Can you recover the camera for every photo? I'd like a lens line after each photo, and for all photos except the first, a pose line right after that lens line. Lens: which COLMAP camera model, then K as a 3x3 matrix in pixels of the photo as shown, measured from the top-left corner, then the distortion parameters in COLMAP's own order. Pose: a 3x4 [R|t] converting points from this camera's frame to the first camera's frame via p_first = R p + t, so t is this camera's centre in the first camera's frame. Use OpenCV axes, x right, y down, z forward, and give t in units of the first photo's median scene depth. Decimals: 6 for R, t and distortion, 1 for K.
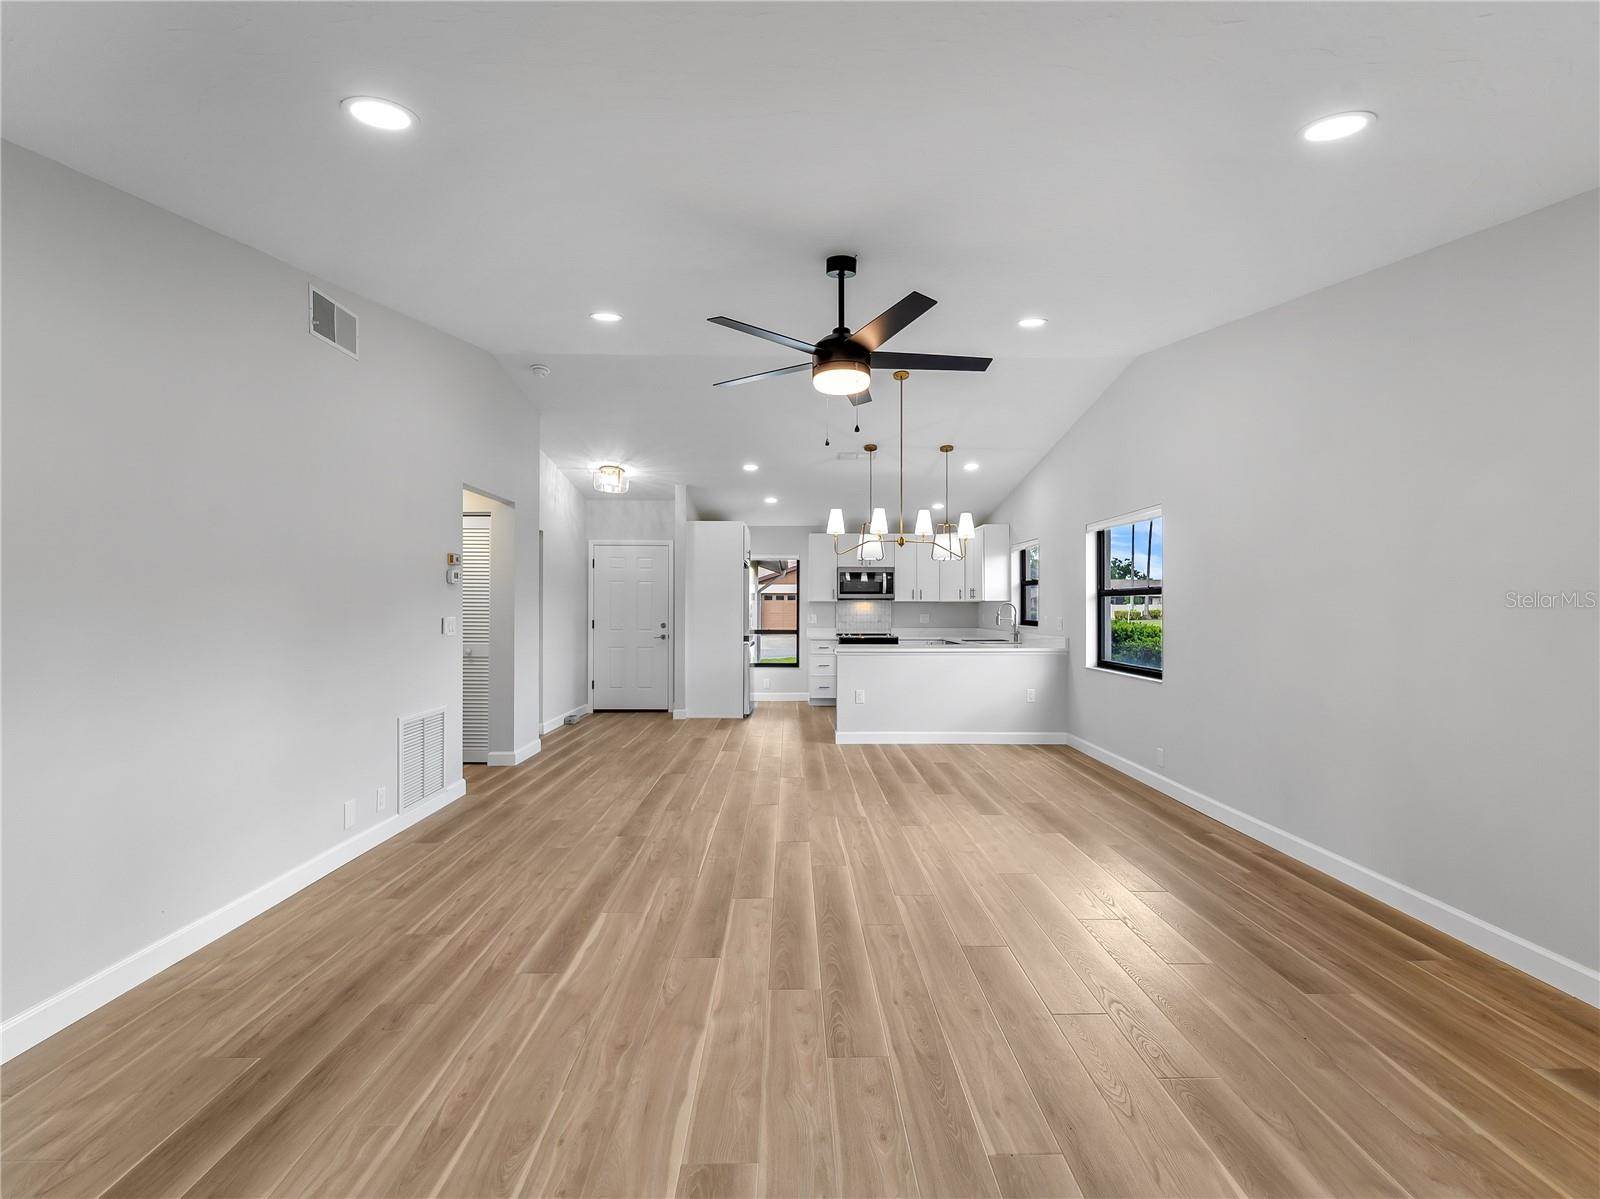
lens RADIAL K [[735.6, 0, 800.6], [0, 735.6, 600.8], [0, 0, 1]] dist [-0.000252, -0.000443]
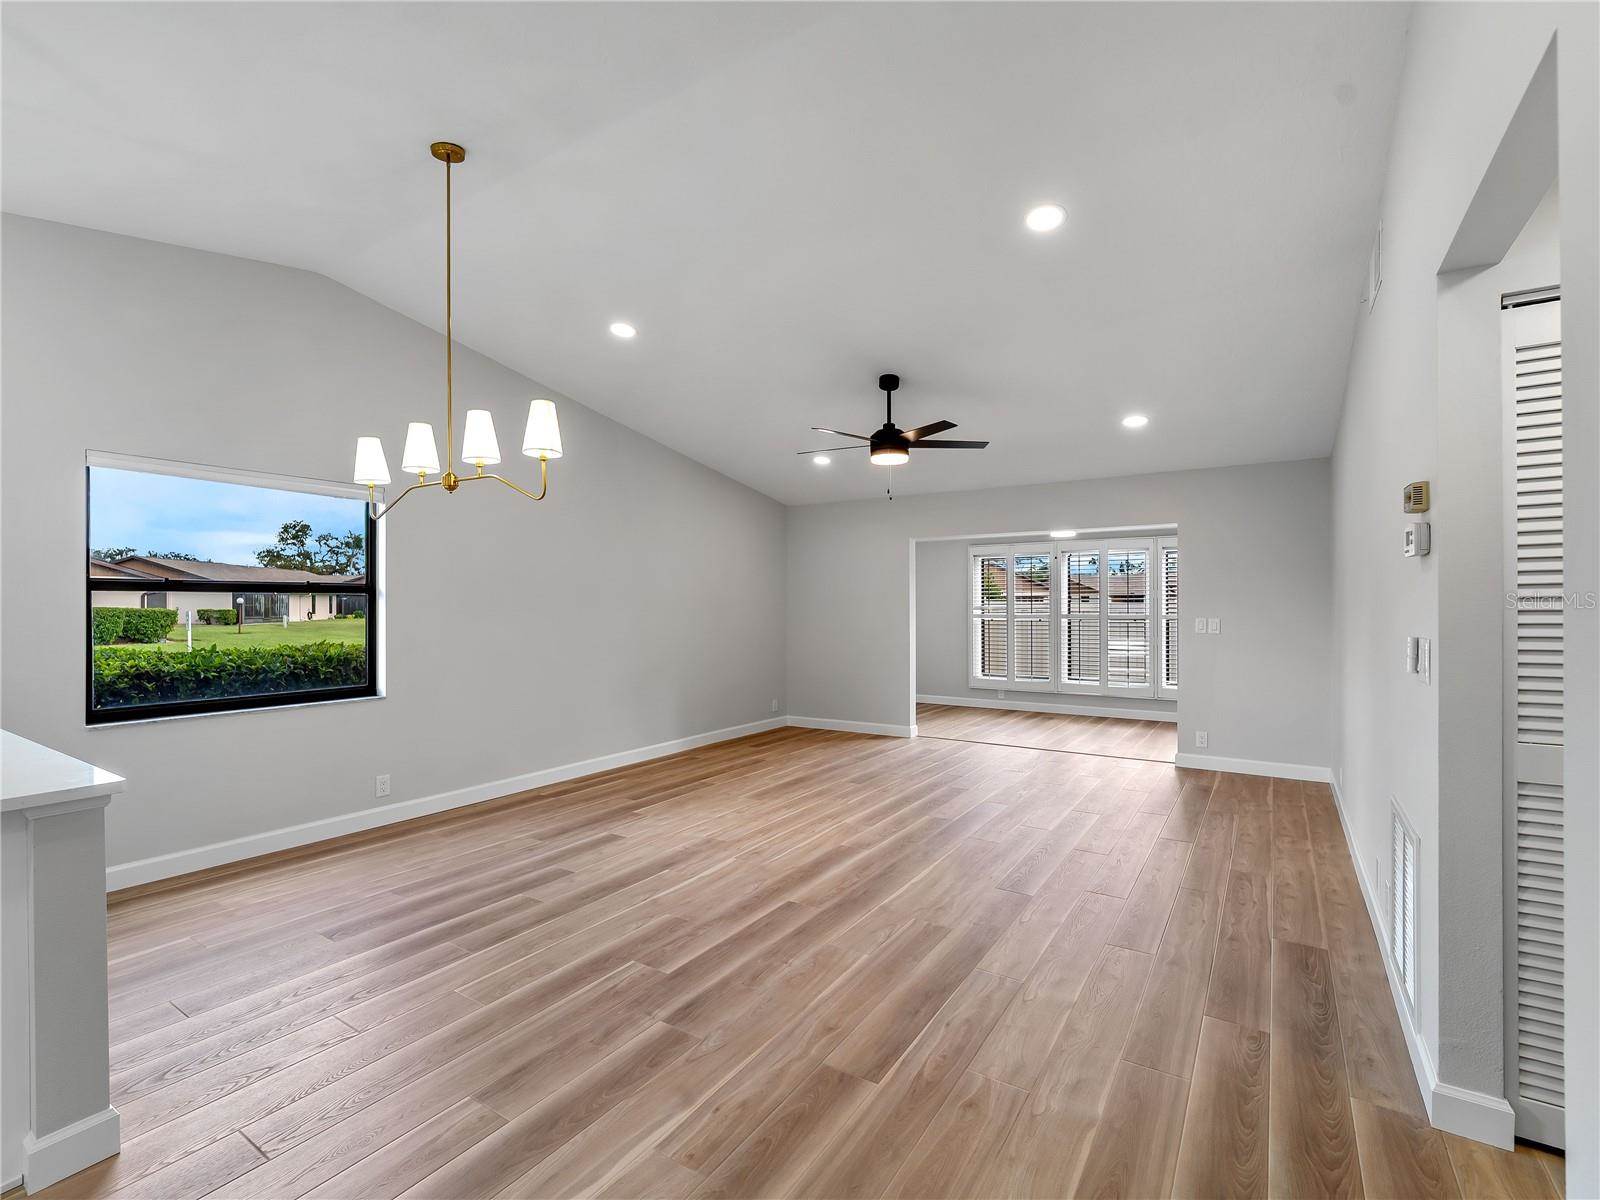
lens RADIAL K [[735.6, 0, 798.7], [0, 735.6, 604.7], [0, 0, 1]] dist [-0.000252, -0.000443]
pose [[-0.830592, -0.000176, 0.556881, -0.522716], [-0.003669, 0.999980, -0.005156, 0.007178], [-0.556869, -0.006326, -0.830576, 1.953080]]
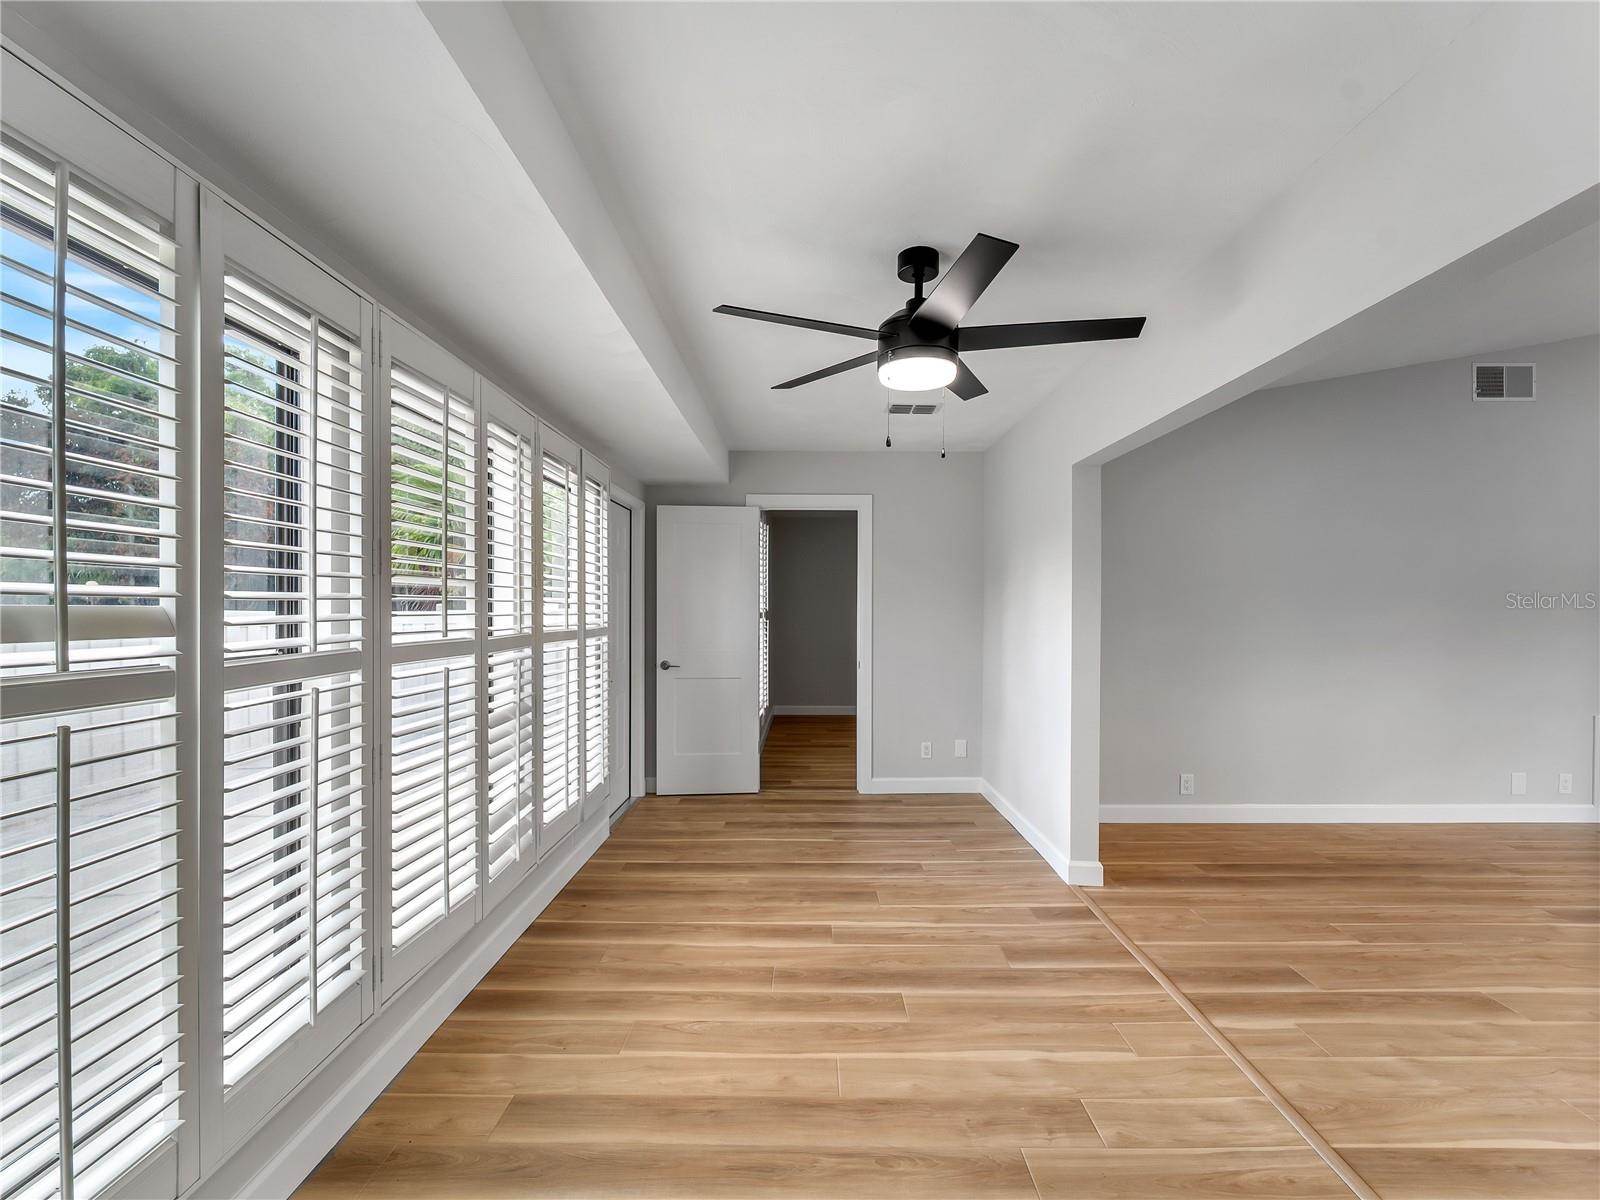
lens RADIAL K [[735.6, 0, 801.9], [0, 735.6, 605.7], [0, 0, 1]] dist [-0.000252, -0.000443]
pose [[-0.020569, -0.004549, -0.999778, 0.611500], [0.005636, 0.999973, -0.004666, -0.003450], [0.999773, -0.005731, -0.020543, -0.147483]]
